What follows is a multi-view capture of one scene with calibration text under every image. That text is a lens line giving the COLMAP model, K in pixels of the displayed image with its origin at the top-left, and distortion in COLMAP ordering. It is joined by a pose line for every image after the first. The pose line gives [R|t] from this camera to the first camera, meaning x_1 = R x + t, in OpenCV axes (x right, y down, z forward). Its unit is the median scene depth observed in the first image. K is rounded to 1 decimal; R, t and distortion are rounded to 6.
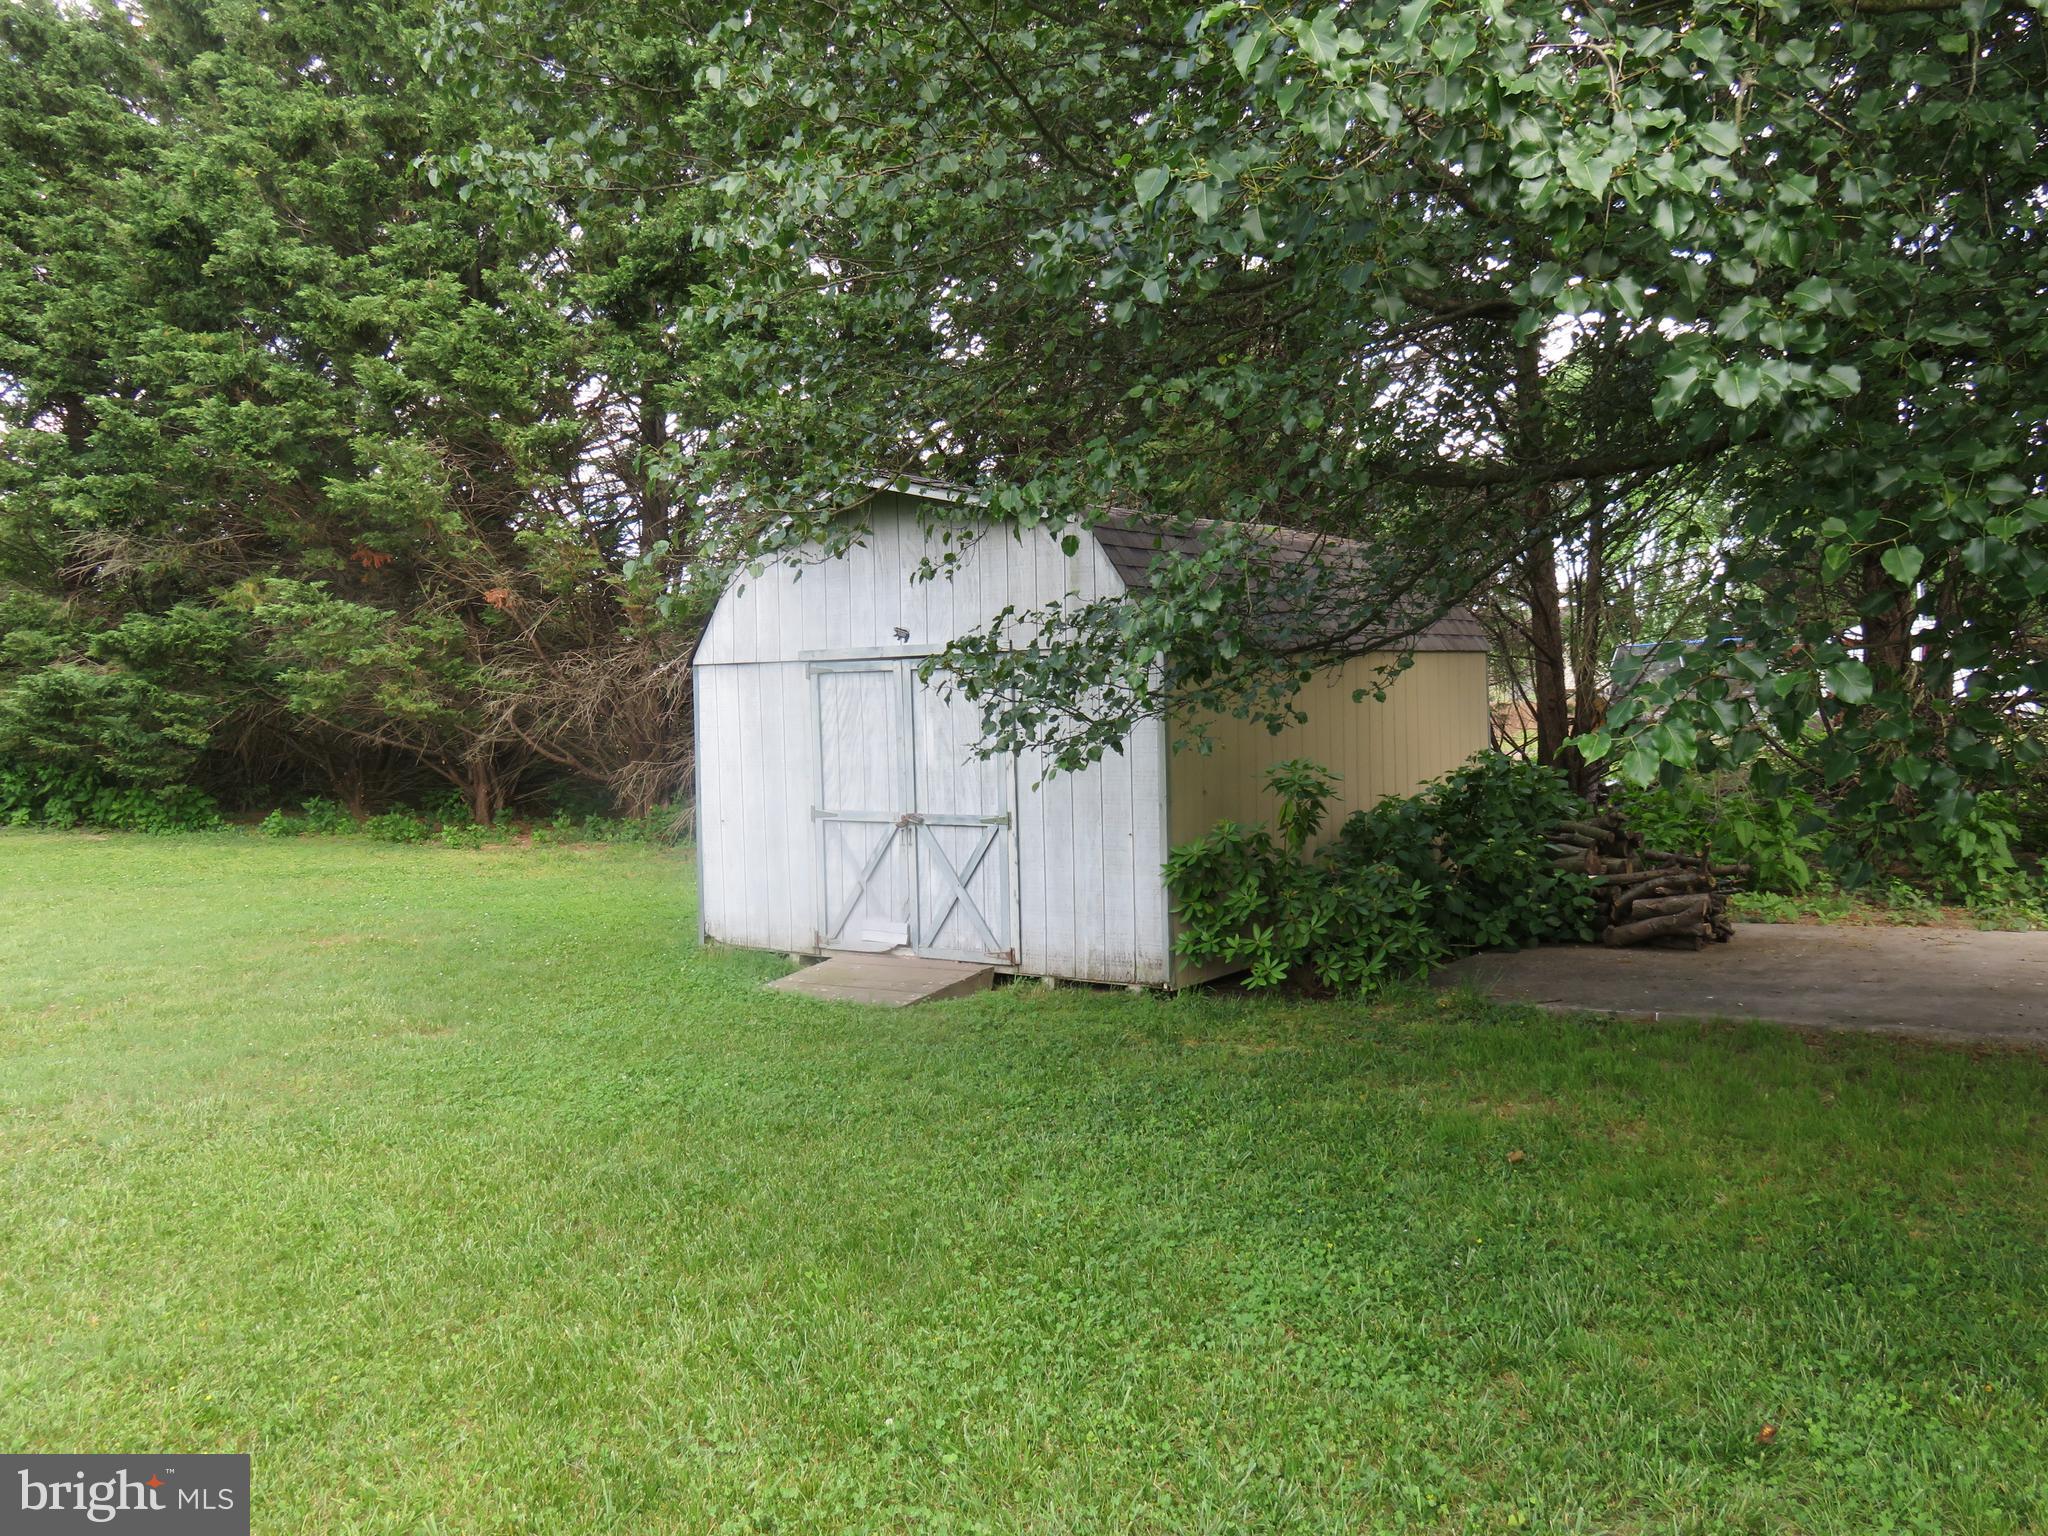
lens RADIAL K [[1702.3, 0, 1023.4], [0, 1702.3, 758.3], [0, 0, 1]] dist [-0.035042, 0.013380]
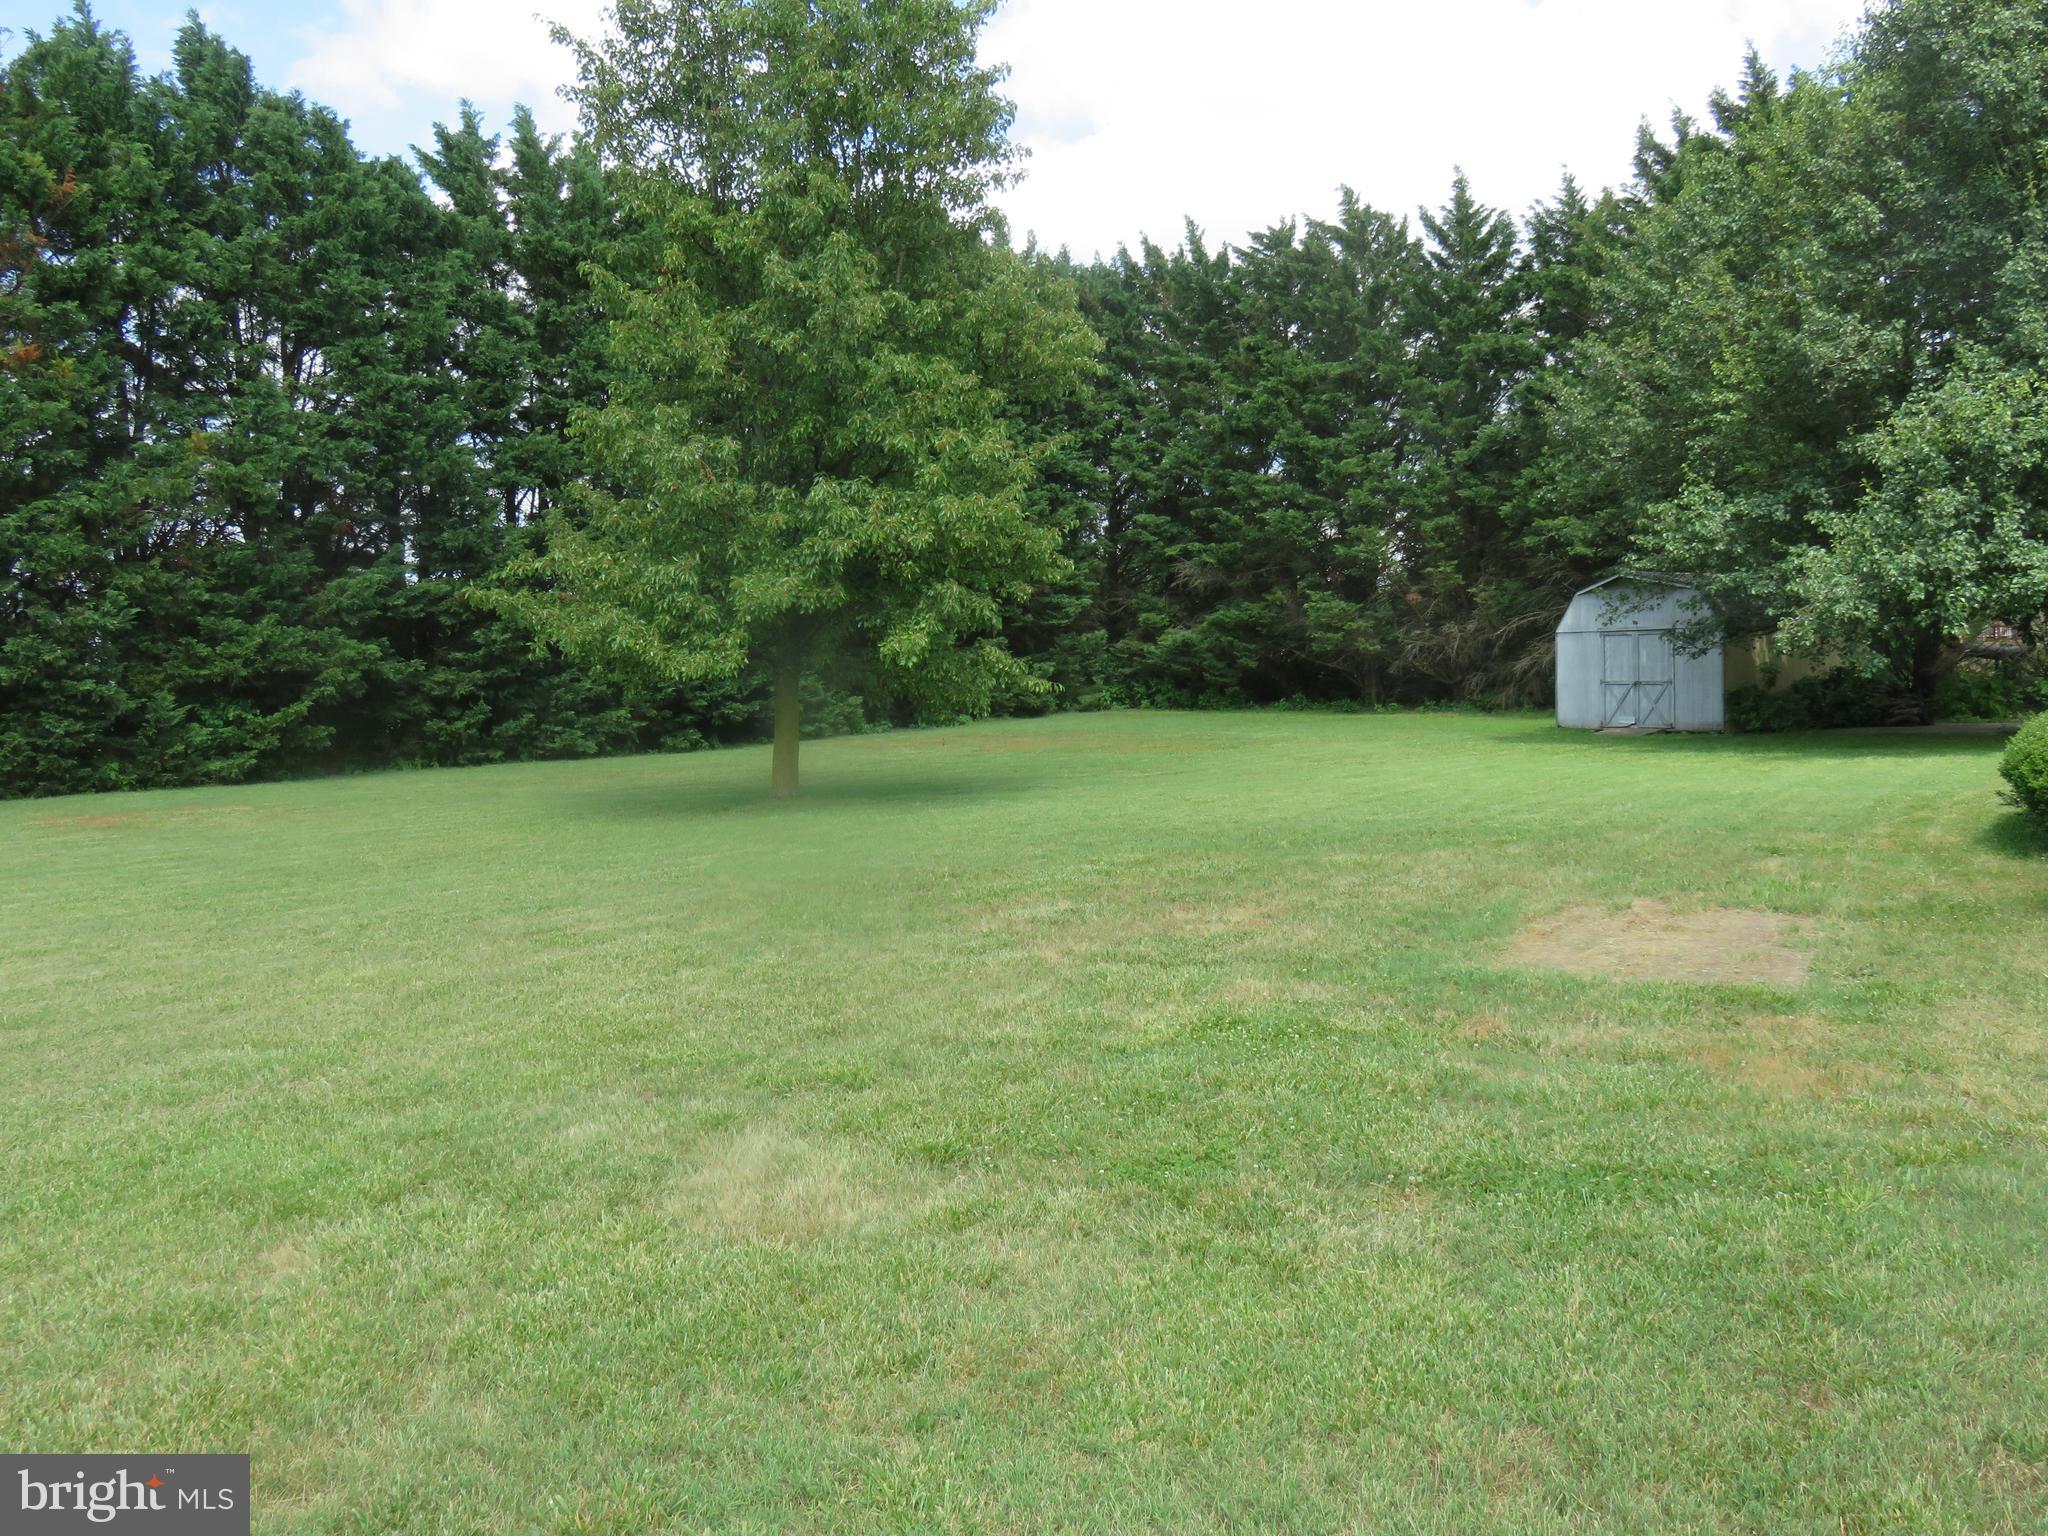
lens RADIAL K [[1702.3, 0, 1023.4], [0, 1702.3, 758.3], [0, 0, 1]] dist [-0.035042, 0.013380]
pose [[0.943243, 0.012107, -0.331883, -0.051426], [-0.000711, 0.999407, 0.034438, 0.036981], [0.332103, -0.032248, 0.942692, -1.250537]]
